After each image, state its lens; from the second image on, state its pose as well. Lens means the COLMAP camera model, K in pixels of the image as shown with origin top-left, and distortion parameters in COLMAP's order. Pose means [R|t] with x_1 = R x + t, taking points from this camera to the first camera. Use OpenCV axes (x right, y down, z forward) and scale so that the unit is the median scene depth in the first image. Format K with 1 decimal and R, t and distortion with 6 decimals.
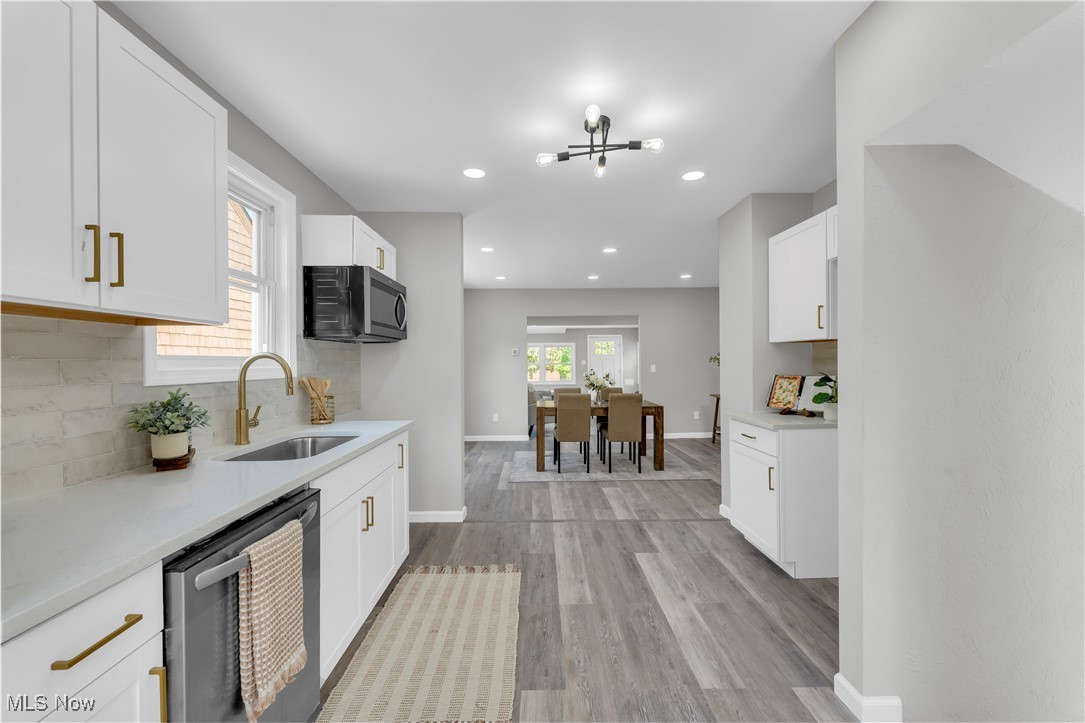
lens RADIAL K [[433.0, 0, 535.8], [0, 433.0, 363.5], [0, 0, 1]] dist [-0.000455, -0.000066]
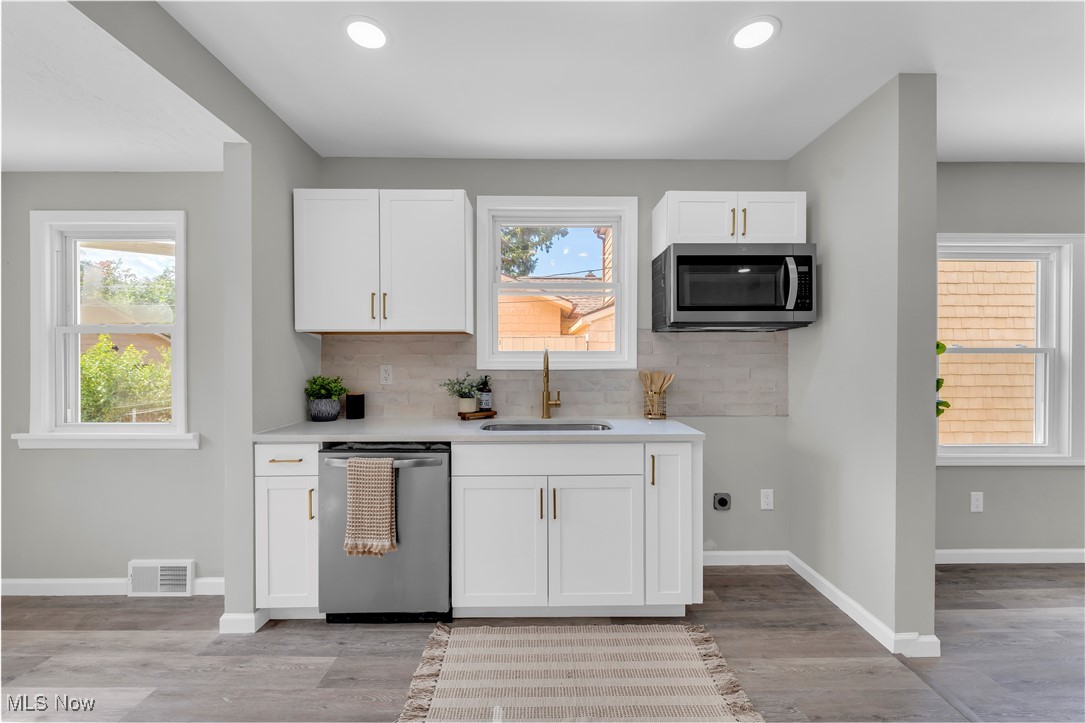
lens RADIAL K [[433.0, 0, 535.3], [0, 433.0, 352.8], [0, 0, 1]] dist [-0.000455, -0.000066]
pose [[0.009424, 0.016515, -0.999819, 0.491751], [0.001421, 0.999862, 0.016529, -0.026357], [0.999955, -0.001577, 0.009399, 0.744386]]
